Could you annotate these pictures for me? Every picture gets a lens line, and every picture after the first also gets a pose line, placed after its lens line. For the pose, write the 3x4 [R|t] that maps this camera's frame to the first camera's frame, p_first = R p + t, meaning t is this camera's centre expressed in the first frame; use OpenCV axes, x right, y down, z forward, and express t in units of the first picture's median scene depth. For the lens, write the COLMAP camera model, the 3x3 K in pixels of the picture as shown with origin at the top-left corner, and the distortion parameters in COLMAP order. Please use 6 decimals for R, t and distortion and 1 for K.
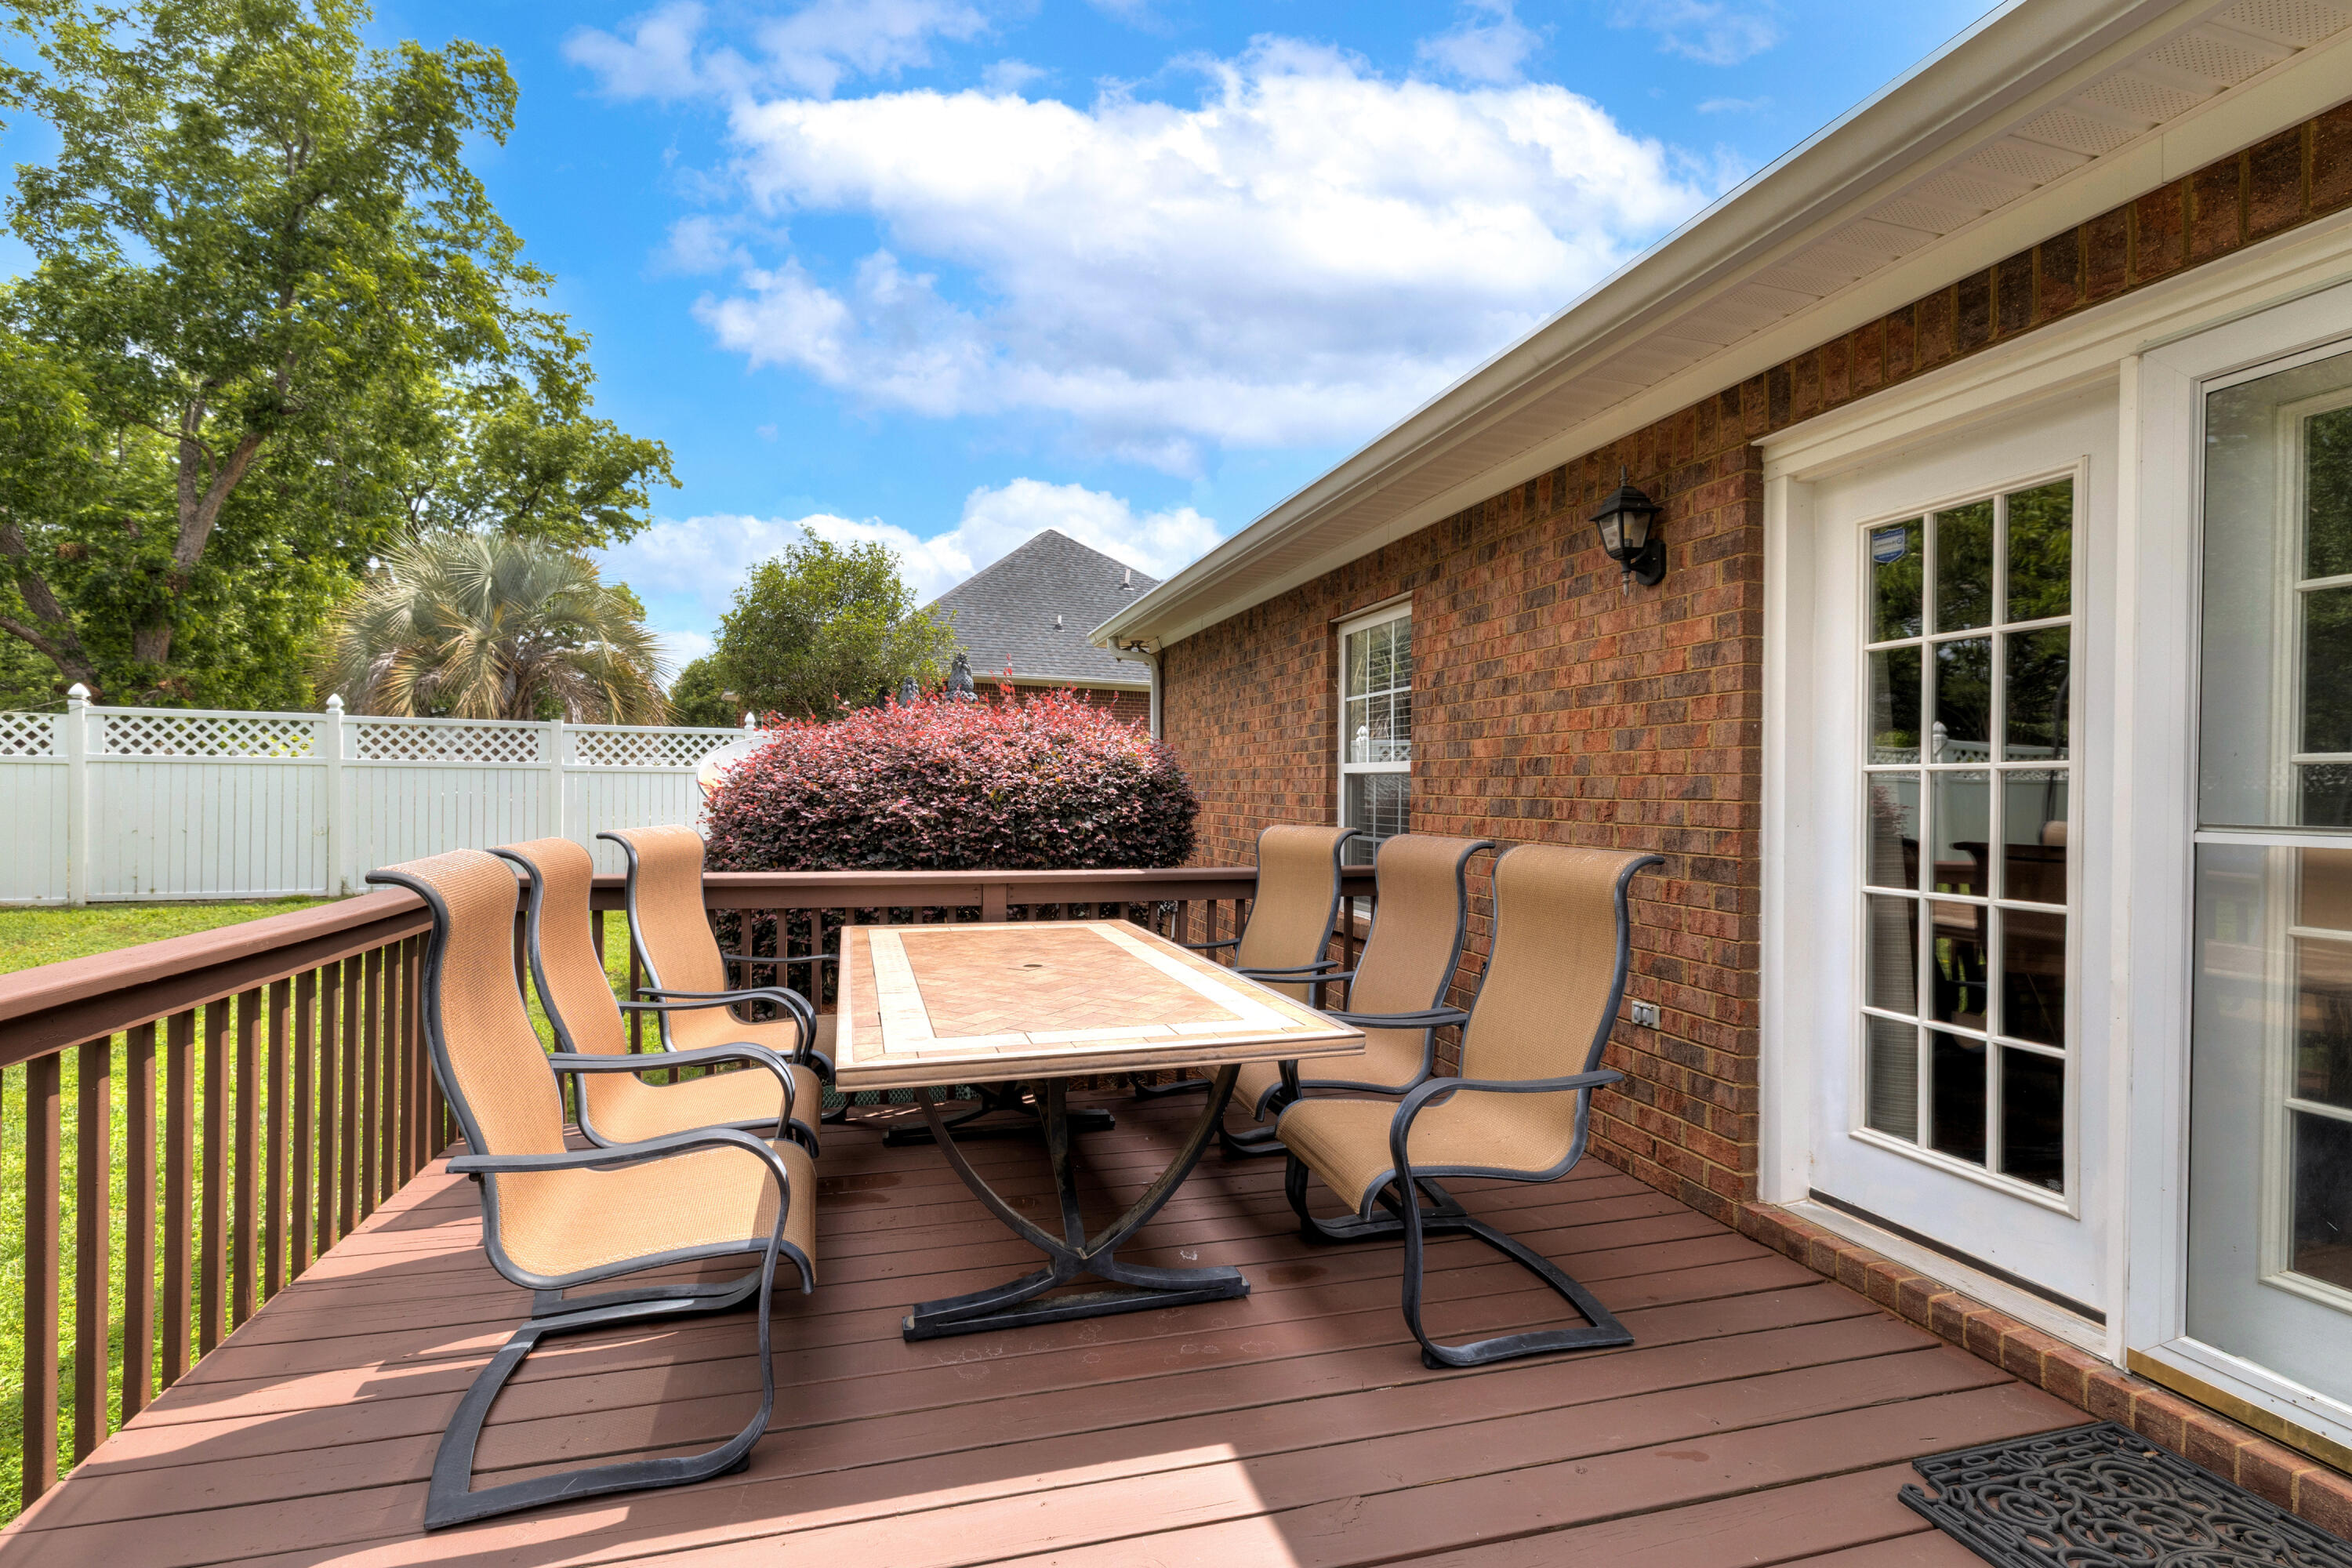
lens RADIAL K [[1049.0, 0, 1107.0], [0, 1049.0, 792.9], [0, 0, 1]] dist [-0.000195, 0.000253]
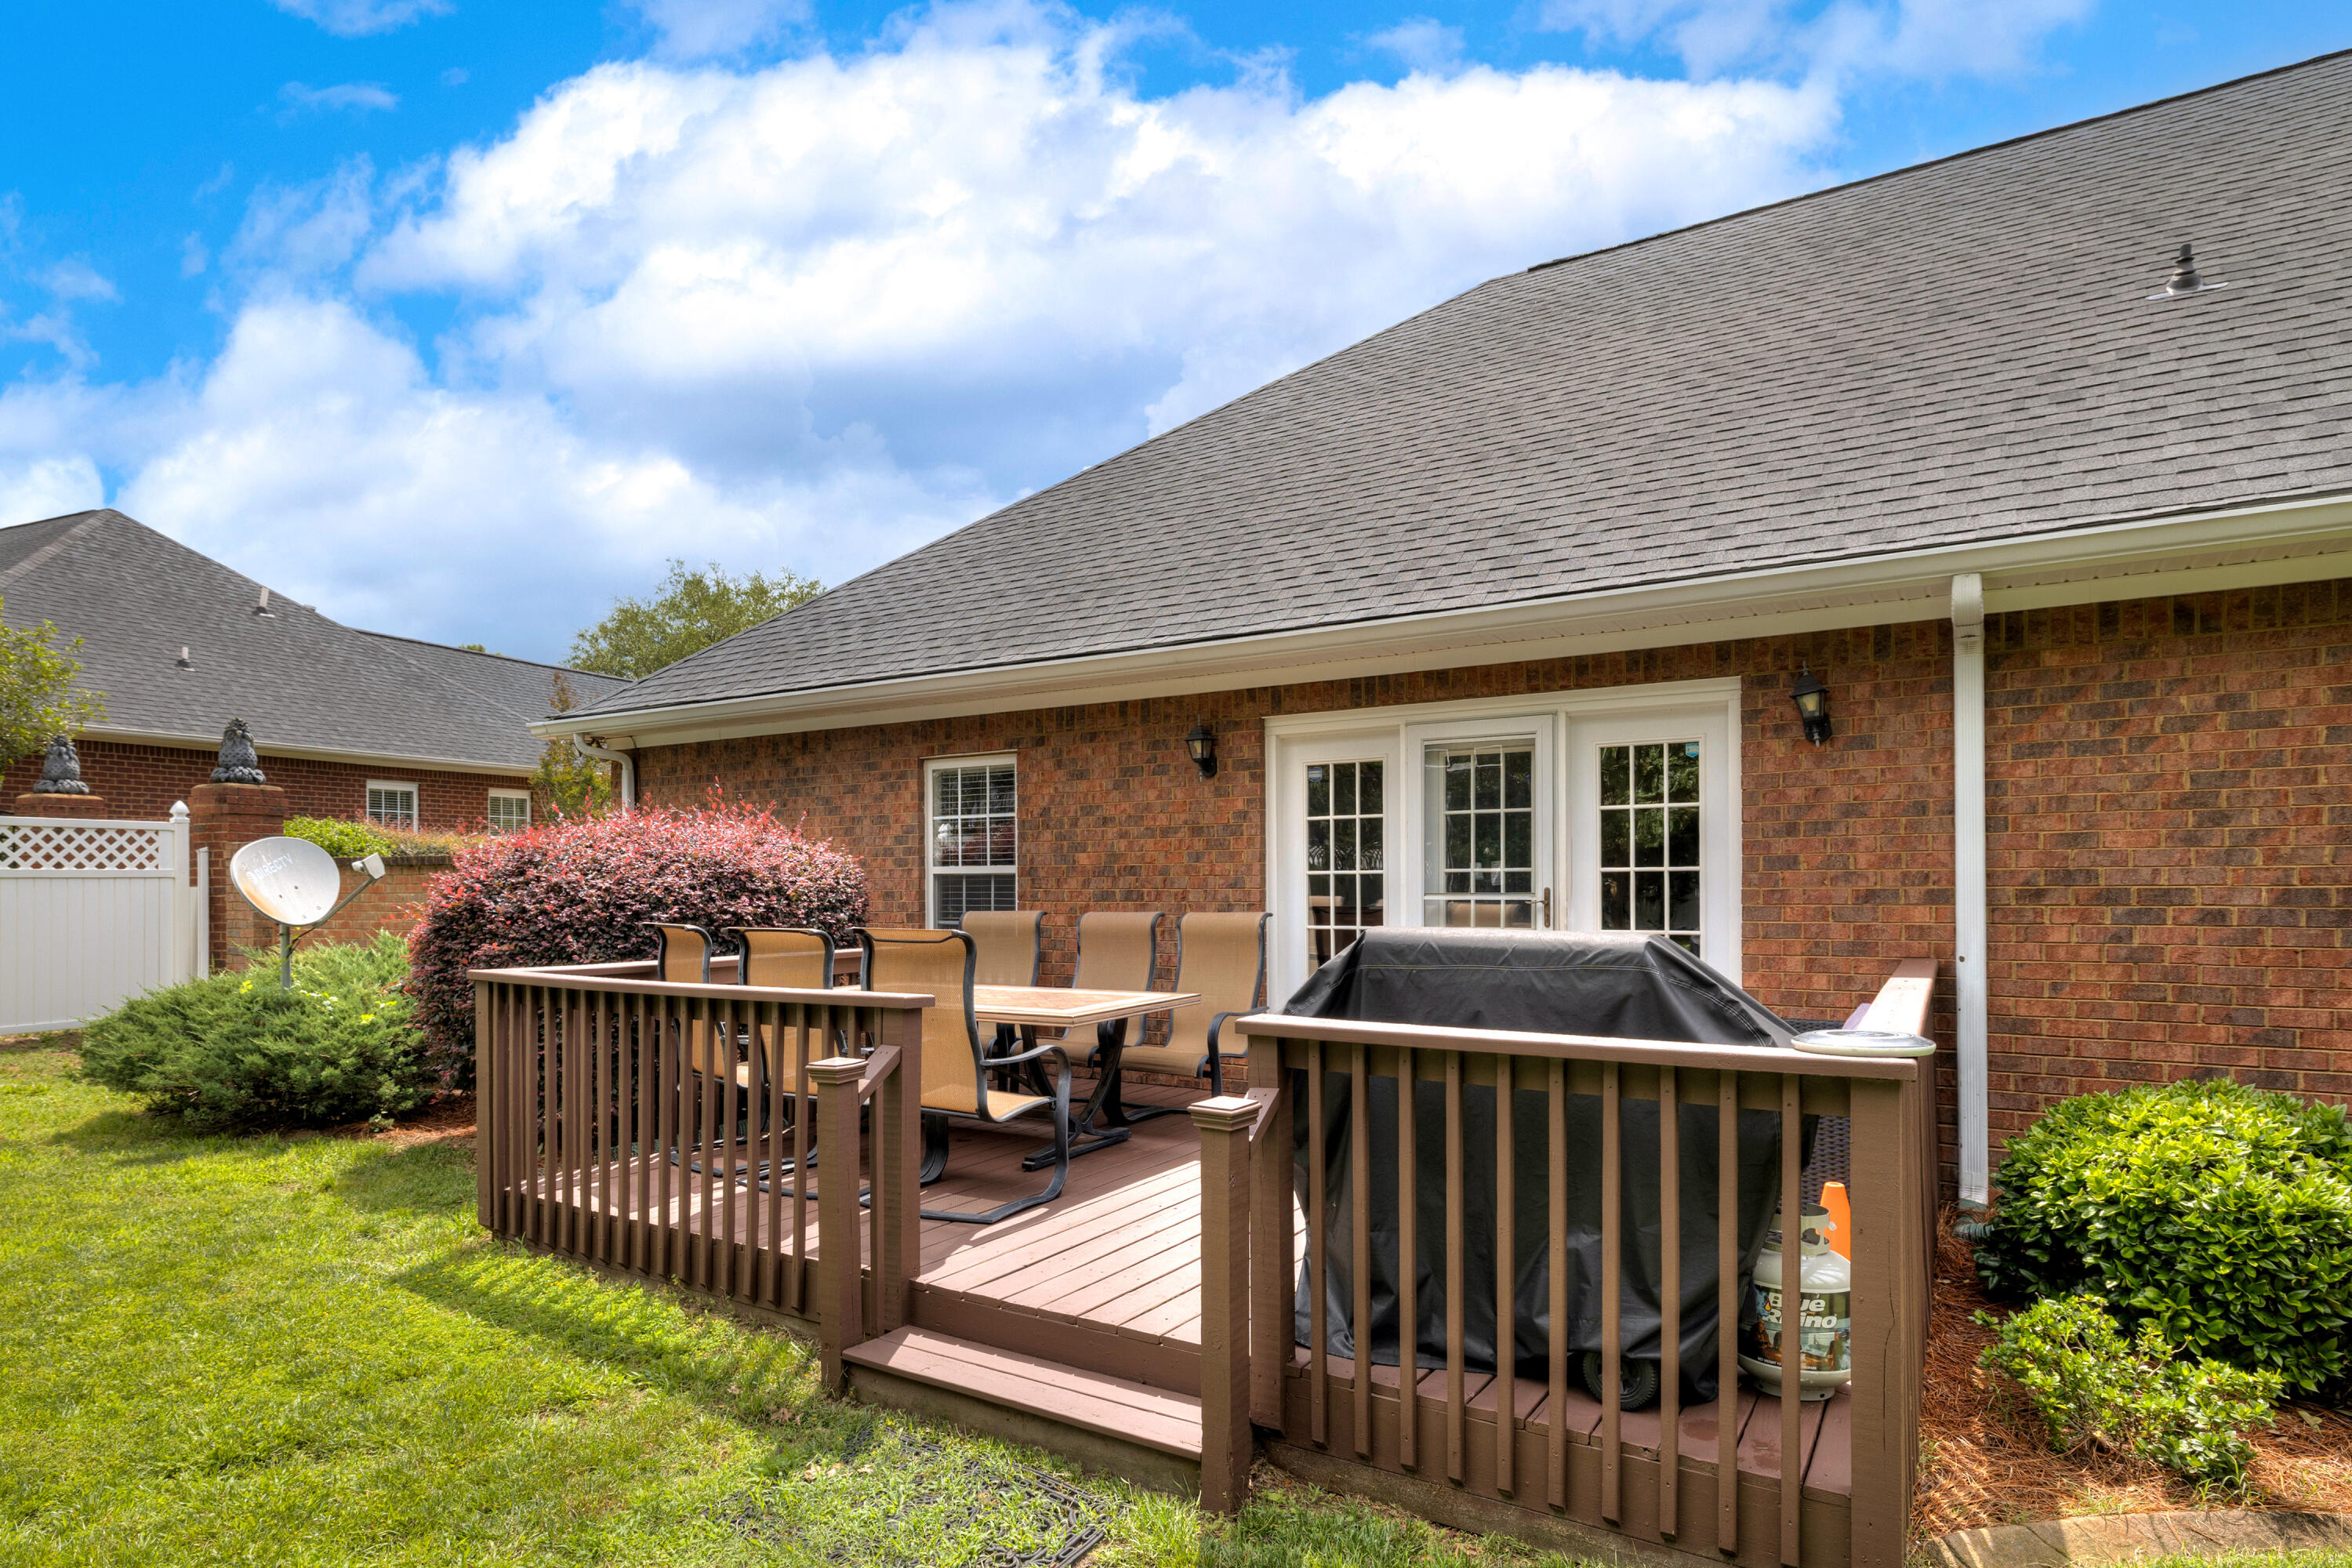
lens RADIAL K [[1258.6, 0, 1212.8], [0, 1258.6, 880.3], [0, 0, 1]] dist [0.017424, 0.001422]
pose [[0.700821, -0.011892, 0.713238, -0.994772], [0.015993, 0.999872, 0.000956, -0.009896], [-0.713158, 0.010737, 0.700921, -0.548002]]
